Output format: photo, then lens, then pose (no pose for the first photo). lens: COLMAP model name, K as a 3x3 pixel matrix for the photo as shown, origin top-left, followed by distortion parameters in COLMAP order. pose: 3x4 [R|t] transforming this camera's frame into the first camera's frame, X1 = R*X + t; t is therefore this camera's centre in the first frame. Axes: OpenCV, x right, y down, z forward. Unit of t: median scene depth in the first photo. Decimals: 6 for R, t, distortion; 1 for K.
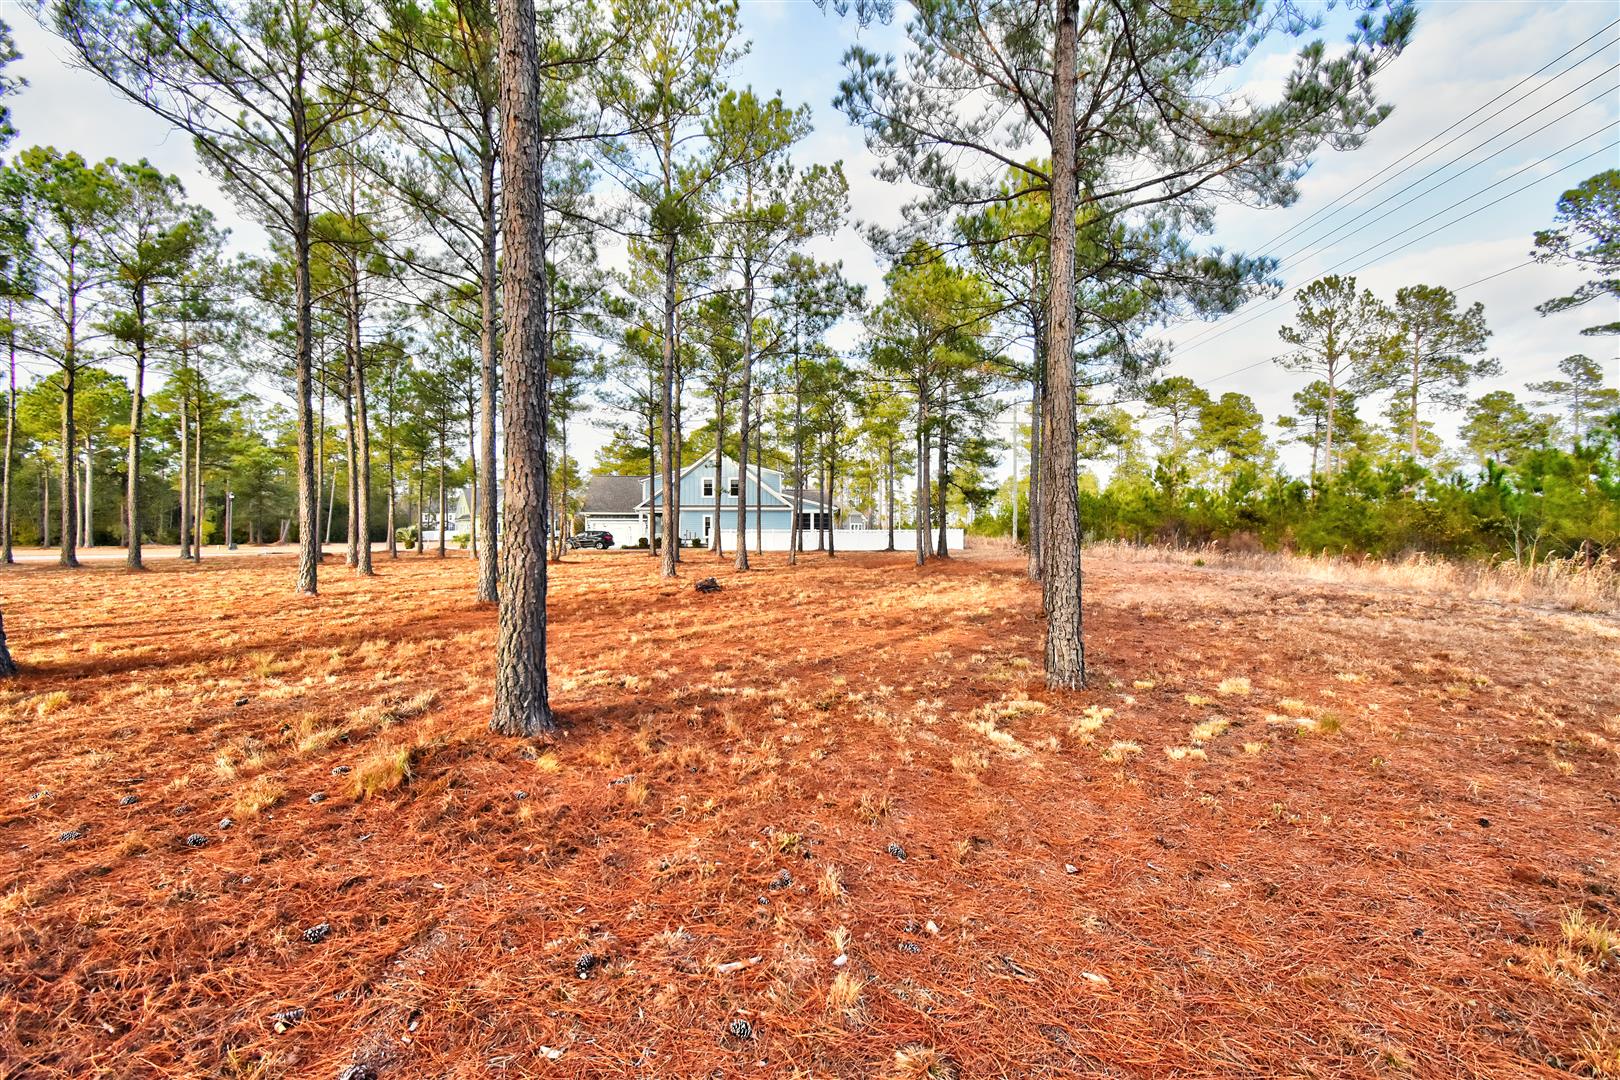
lens RADIAL K [[709.6, 0, 810.0], [0, 709.6, 540.0], [0, 0, 1]] dist [-0.000212, 0.000034]
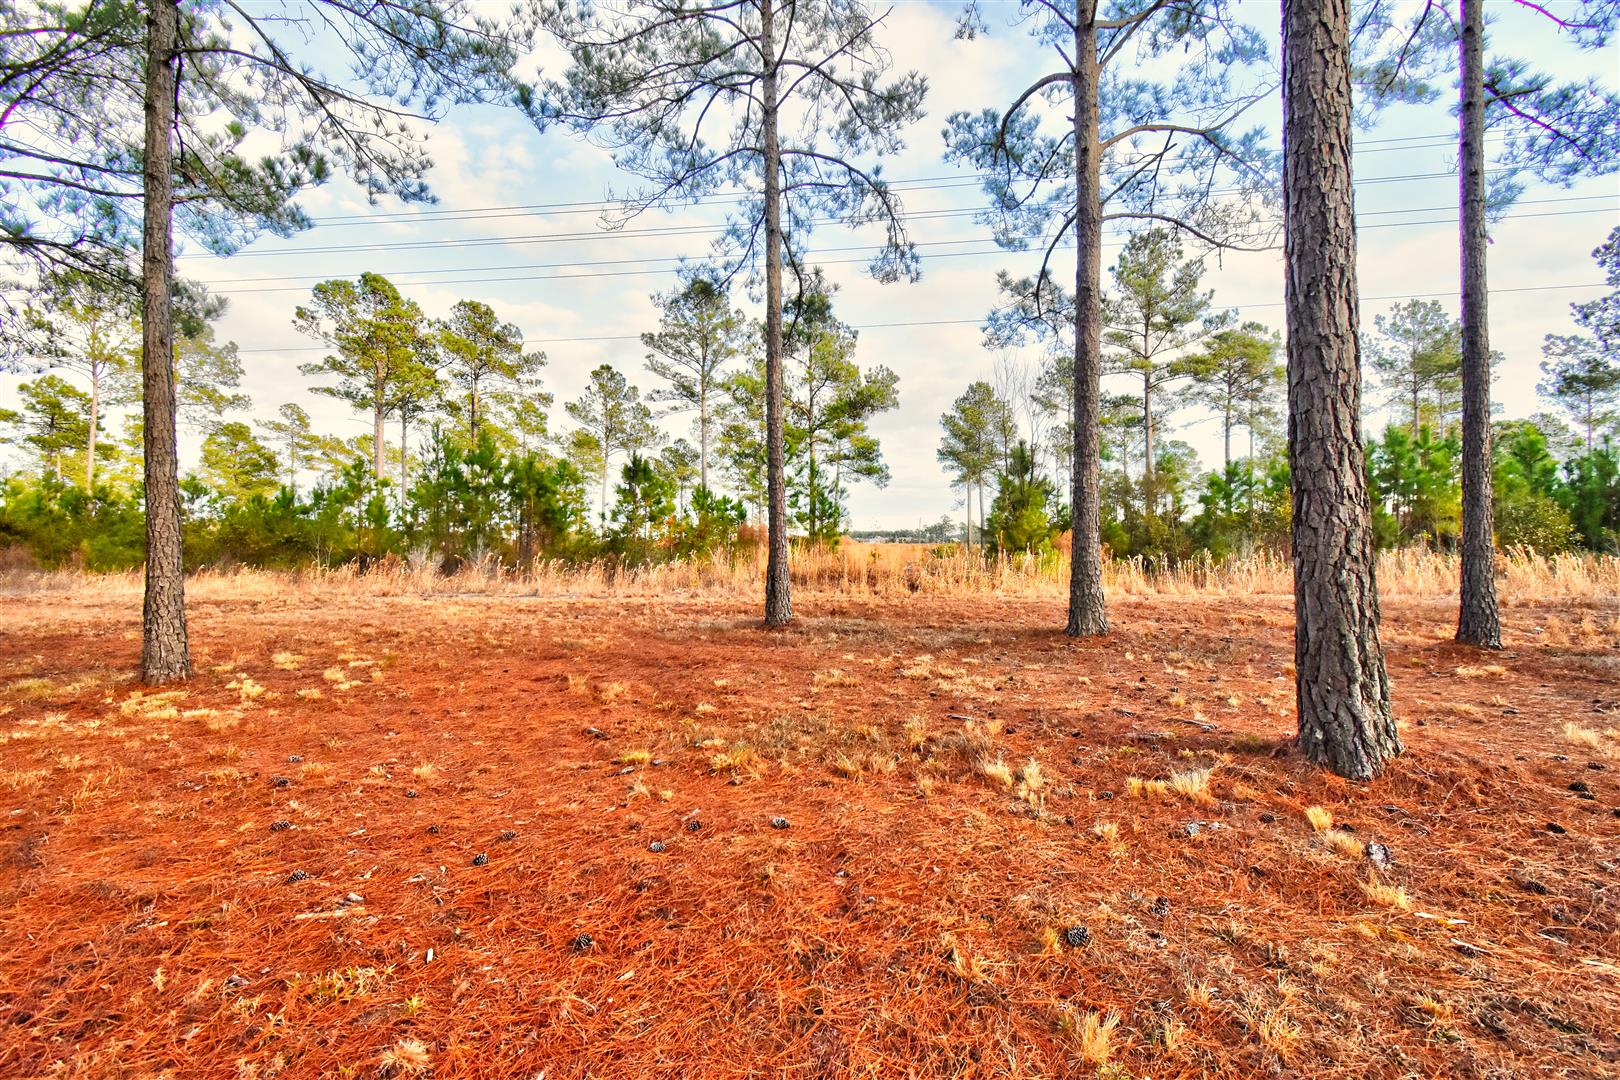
lens RADIAL K [[709.6, 0, 810.0], [0, 709.6, 540.0], [0, 0, 1]] dist [-0.000212, 0.000034]
pose [[0.102842, 0.007595, 0.994669, -0.070321], [0.018155, 0.999790, -0.009512, 0.002757], [-0.994532, 0.019036, 0.102682, -0.009125]]
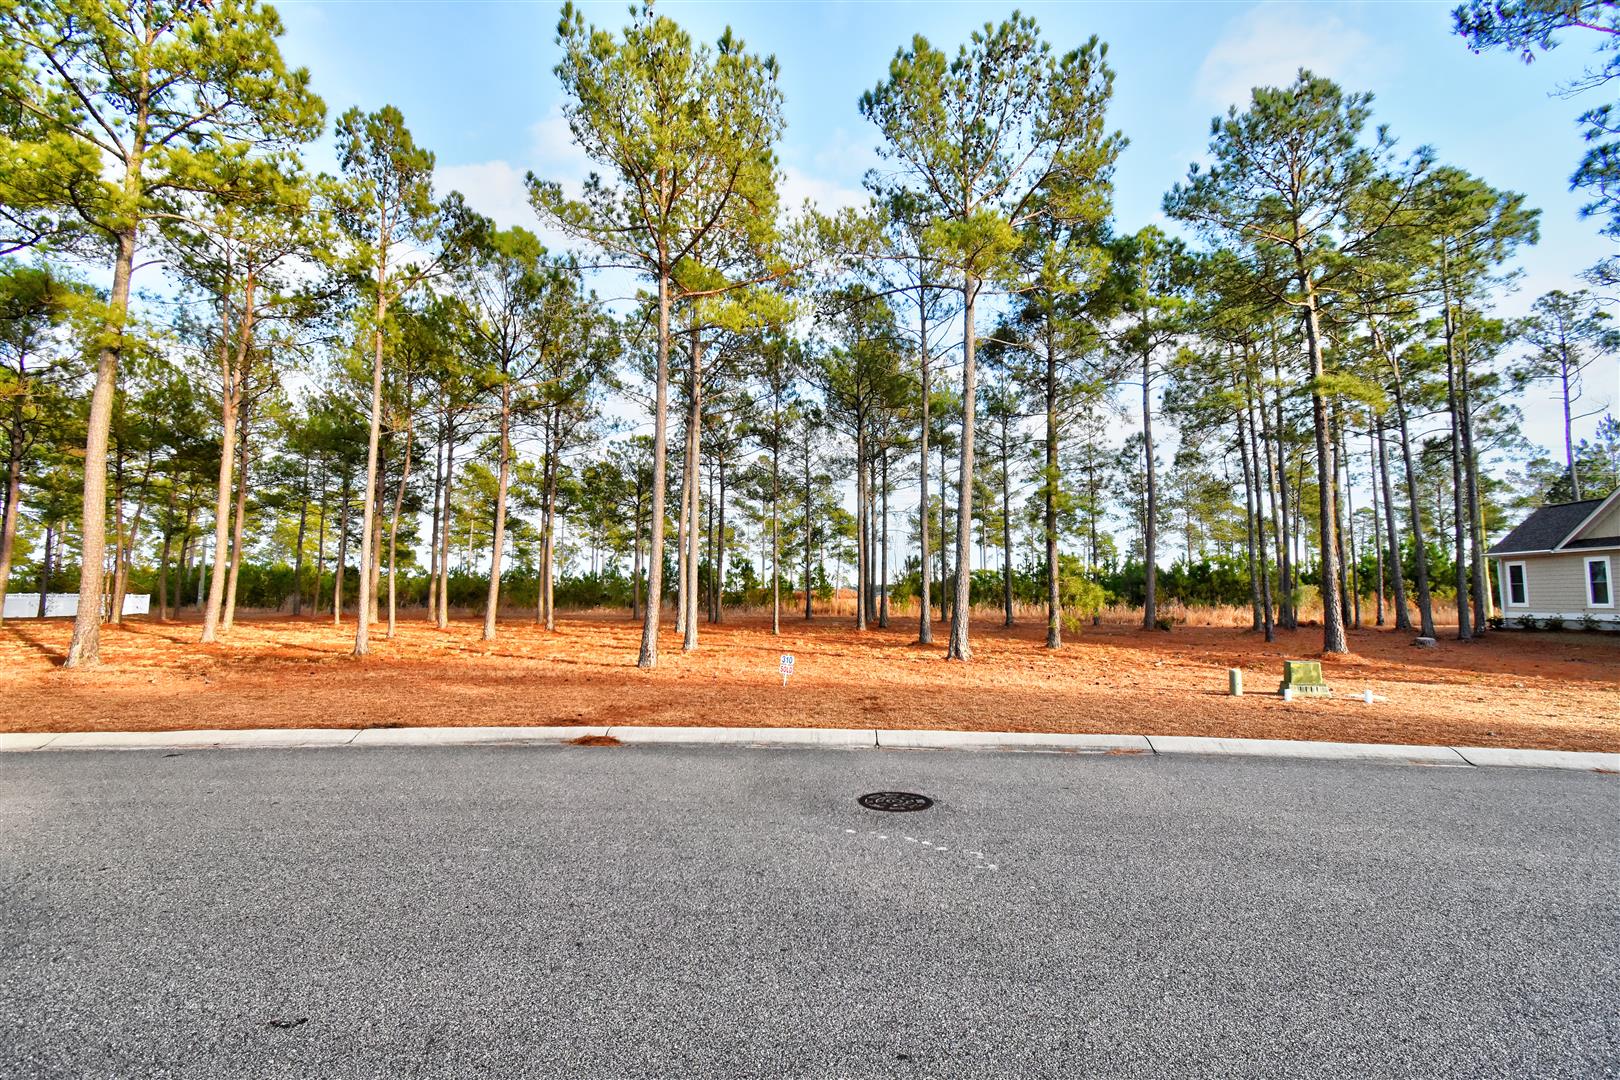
lens RADIAL K [[700.3, 0, 810.0], [0, 700.3, 540.0], [0, 0, 1]] dist [0.001540, 0.000097]
pose [[0.126288, 0.082207, 0.988581, -0.719318], [0.008439, 0.996435, -0.083938, 0.001444], [-0.991958, 0.018943, 0.125144, -0.088613]]
